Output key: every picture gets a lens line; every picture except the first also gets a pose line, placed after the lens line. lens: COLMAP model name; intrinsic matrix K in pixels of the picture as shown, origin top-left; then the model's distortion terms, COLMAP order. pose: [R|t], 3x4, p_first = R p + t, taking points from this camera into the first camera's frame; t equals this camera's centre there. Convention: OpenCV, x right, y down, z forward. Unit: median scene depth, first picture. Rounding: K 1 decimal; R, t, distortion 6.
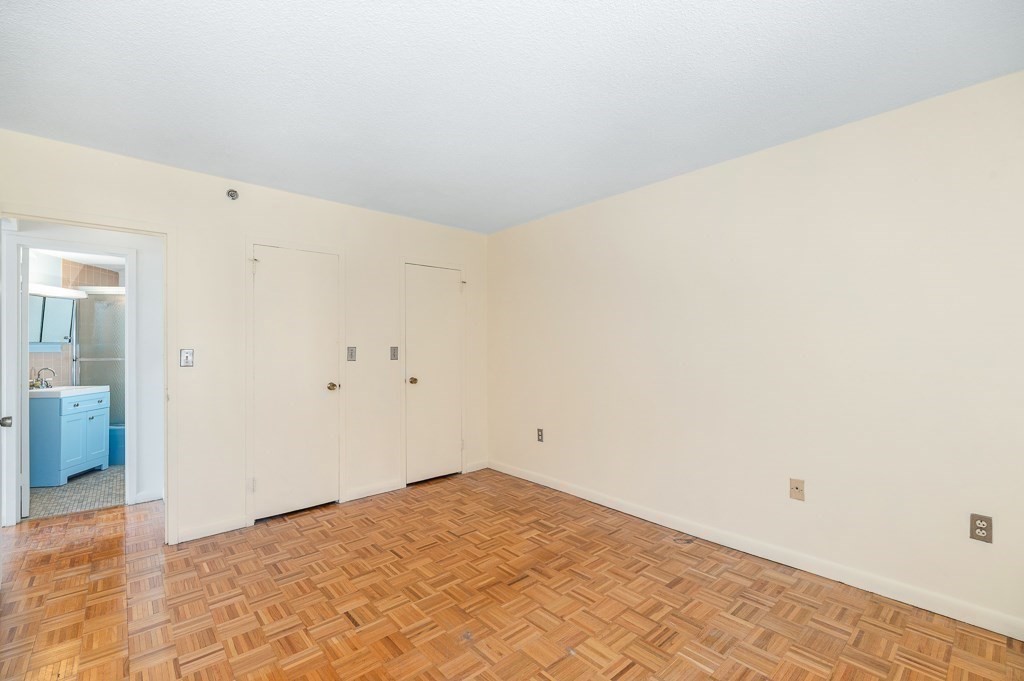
lens RADIAL K [[442.4, 0, 512.0], [0, 442.4, 340.5], [0, 0, 1]] dist [-0.000981, 0.000003]
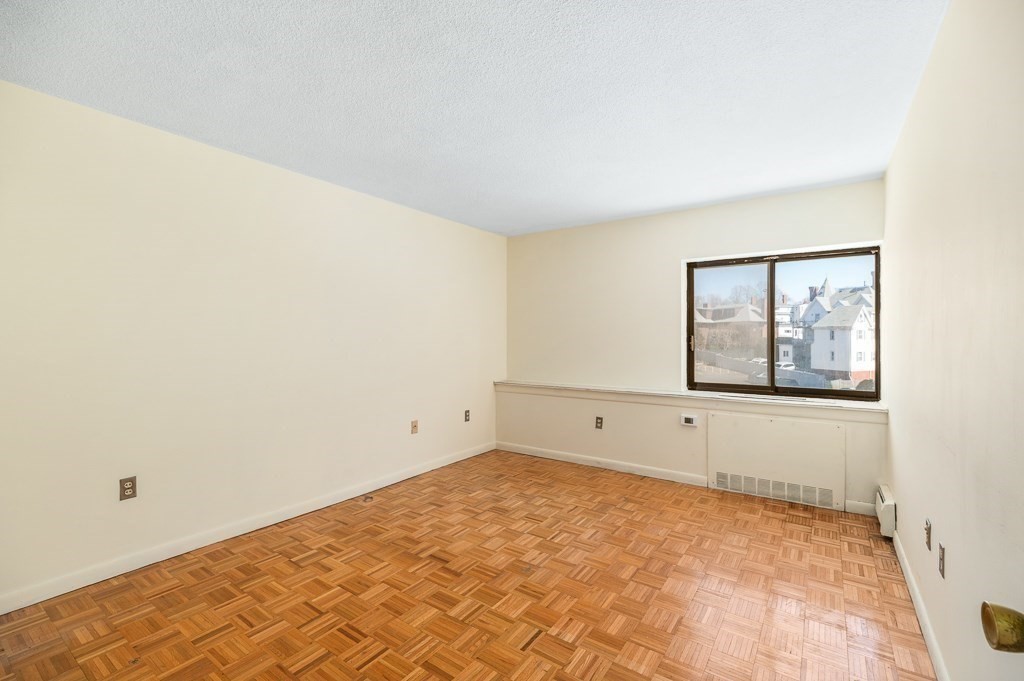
lens RADIAL K [[442.4, 0, 512.0], [0, 442.4, 340.5], [0, 0, 1]] dist [-0.000981, 0.000003]
pose [[-0.219429, -0.006326, 0.975608, -0.872655], [-0.011054, 0.999931, 0.003997, 0.008186], [-0.975566, -0.009907, -0.219484, 0.877728]]
